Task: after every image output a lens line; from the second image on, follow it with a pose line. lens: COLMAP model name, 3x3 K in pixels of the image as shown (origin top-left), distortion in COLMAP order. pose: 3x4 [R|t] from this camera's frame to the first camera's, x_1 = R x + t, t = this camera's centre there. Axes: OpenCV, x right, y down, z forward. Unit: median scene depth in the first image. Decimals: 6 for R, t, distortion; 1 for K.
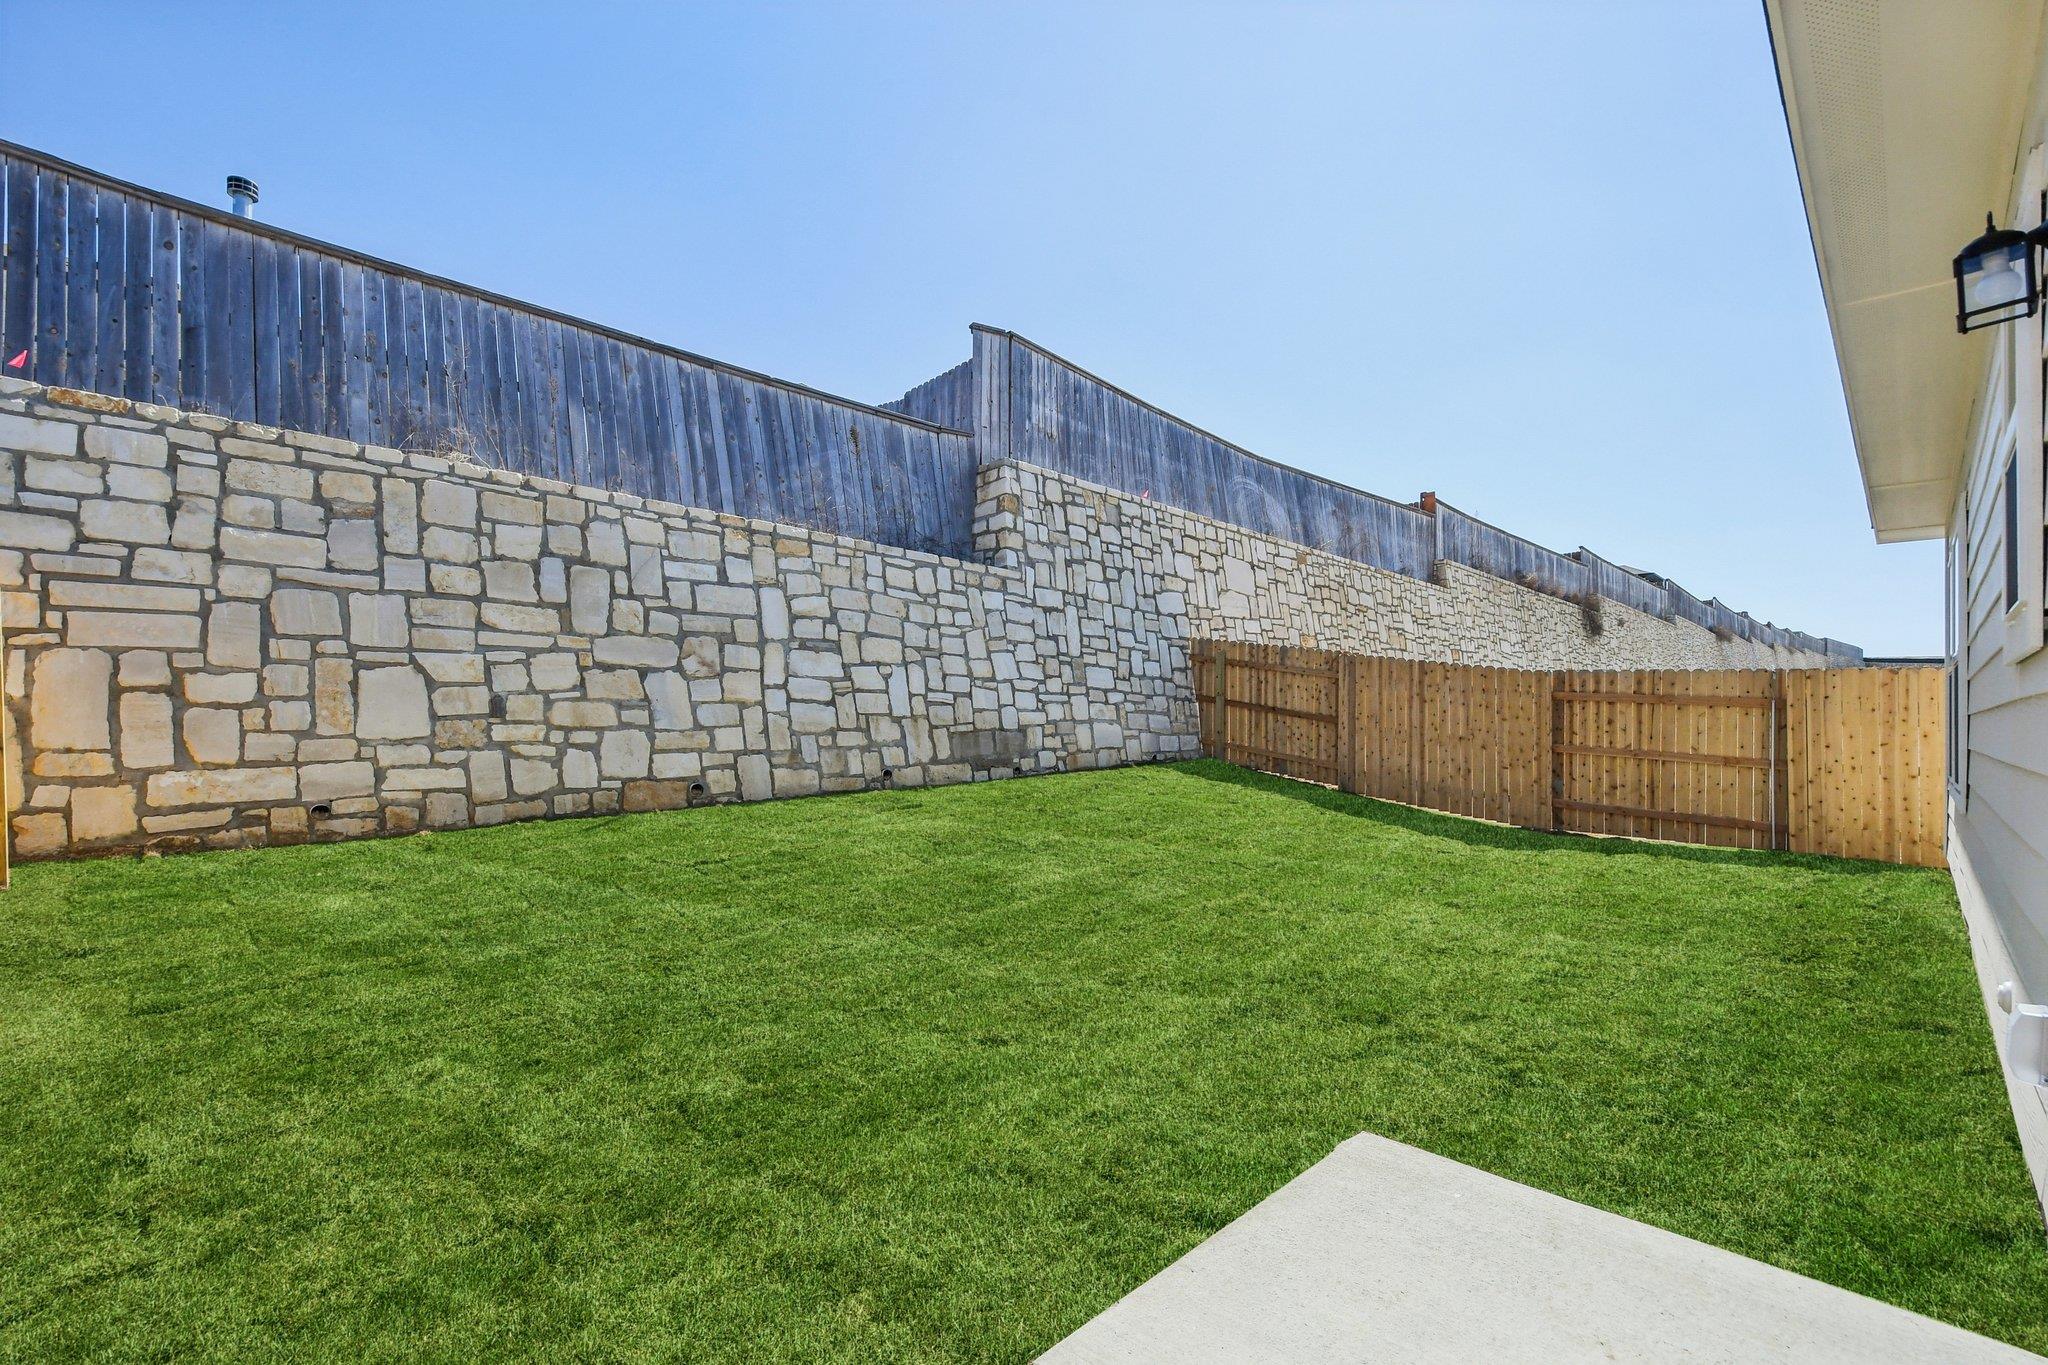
lens RADIAL K [[906.3, 0, 1024.1], [0, 906.3, 727.2], [0, 0, 1]] dist [-0.001533, 0.000648]
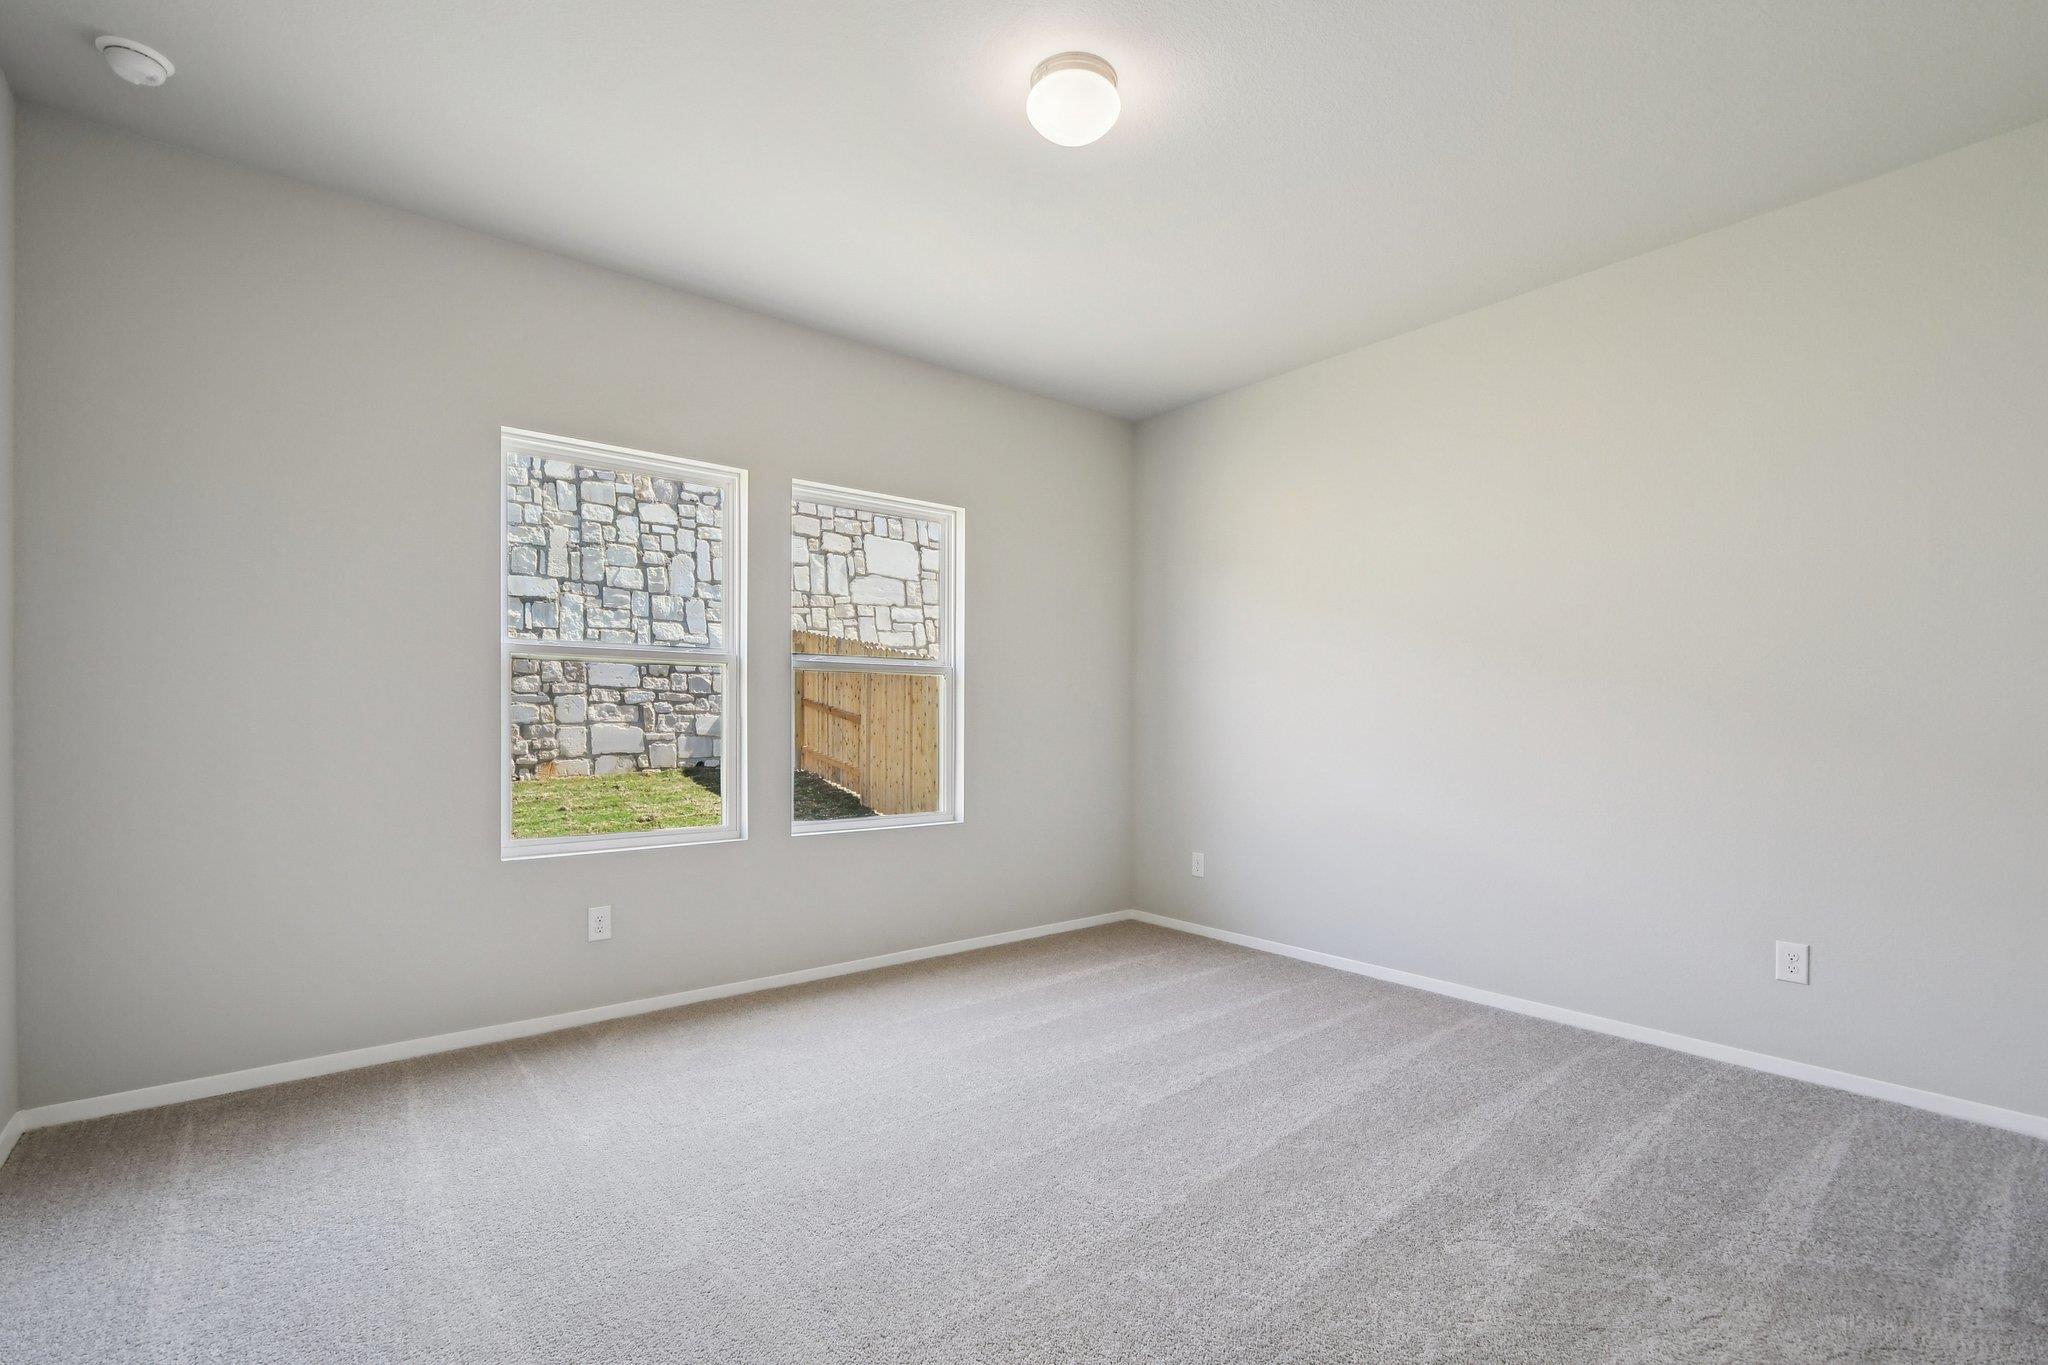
lens RADIAL K [[906.3, 0, 1024.1], [0, 906.3, 727.2], [0, 0, 1]] dist [-0.001533, 0.000648]
pose [[0.993689, 0.002048, -0.112152, 0.611711], [-0.000817, 0.999939, 0.011023, -0.013602], [0.112168, -0.010861, 0.993630, 0.165931]]
